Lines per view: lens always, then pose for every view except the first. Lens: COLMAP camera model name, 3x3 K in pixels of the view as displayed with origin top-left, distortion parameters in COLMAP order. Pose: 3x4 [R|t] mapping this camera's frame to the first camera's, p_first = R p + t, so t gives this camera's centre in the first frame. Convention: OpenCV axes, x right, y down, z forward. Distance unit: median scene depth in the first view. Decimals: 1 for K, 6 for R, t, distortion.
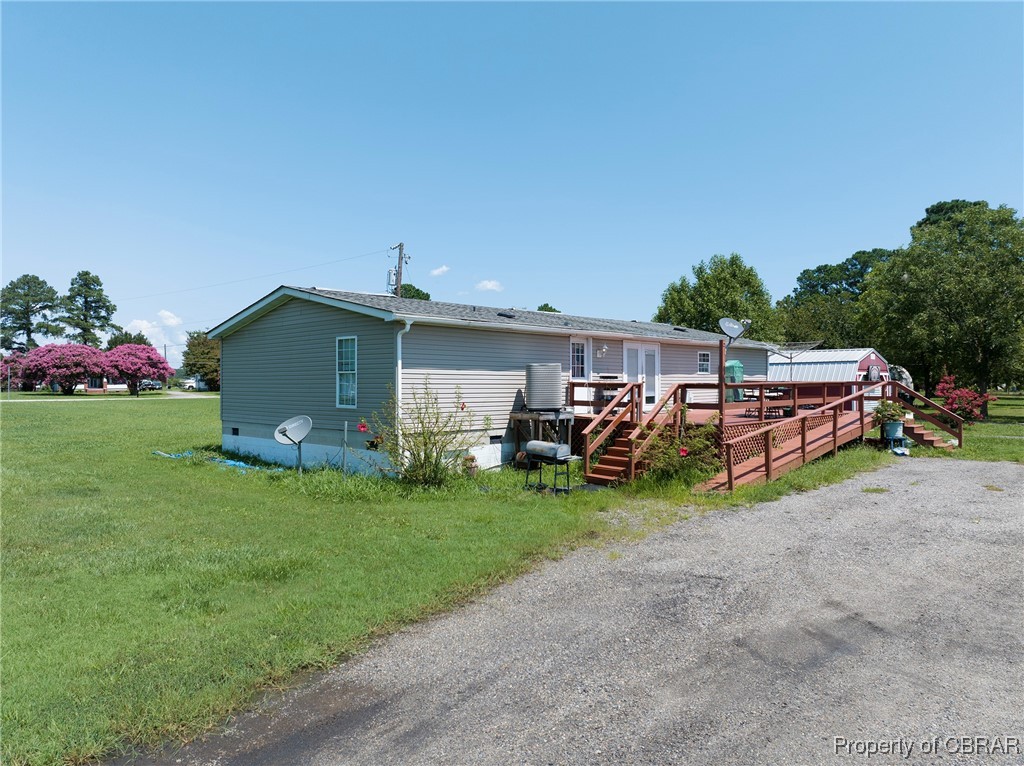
lens RADIAL K [[714.7, 0, 512.0], [0, 714.7, 383.0], [0, 0, 1]] dist [-0.007398, -0.057392]
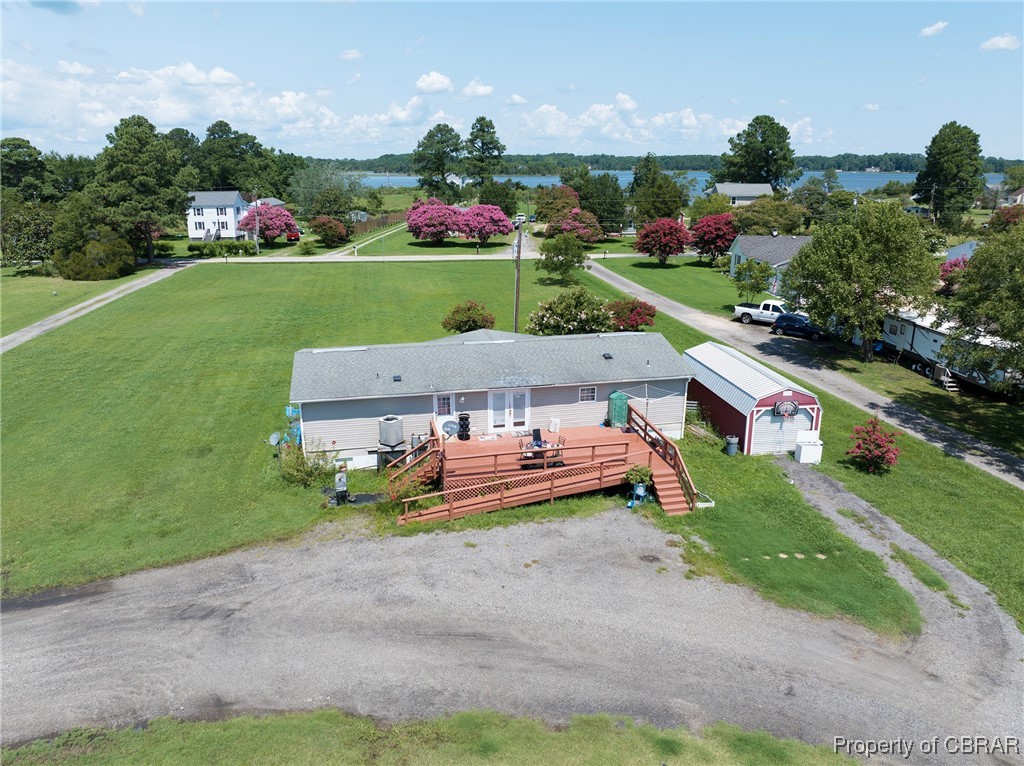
lens RADIAL K [[714.7, 0, 512.0], [0, 714.7, 383.0], [0, 0, 1]] dist [-0.007398, -0.057392]
pose [[0.827842, 0.162506, -0.536907, 0.255562], [0.000507, 0.956903, 0.290408, -0.129832], [0.560961, -0.240685, 0.792082, -0.046265]]
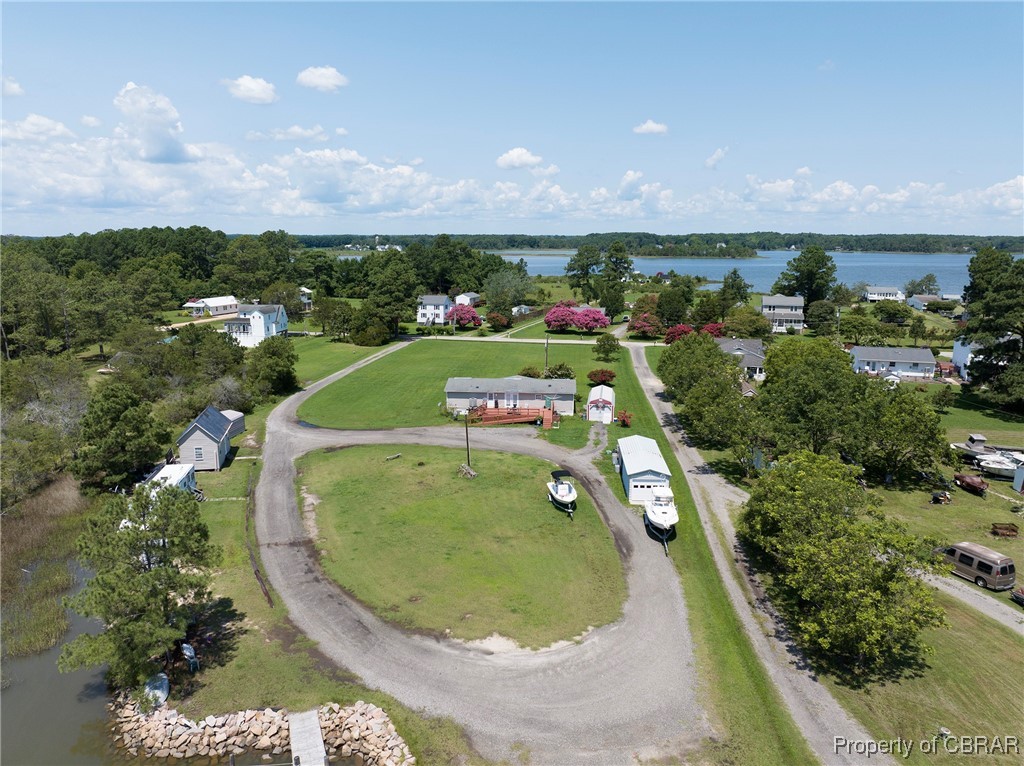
lens RADIAL K [[714.7, 0, 512.0], [0, 714.7, 383.0], [0, 0, 1]] dist [-0.007398, -0.057392]
pose [[0.637103, 0.153011, -0.755438, 0.948769], [-0.002264, 0.980465, 0.196680, -0.266210], [0.770775, -0.123595, 0.625004, -0.487014]]
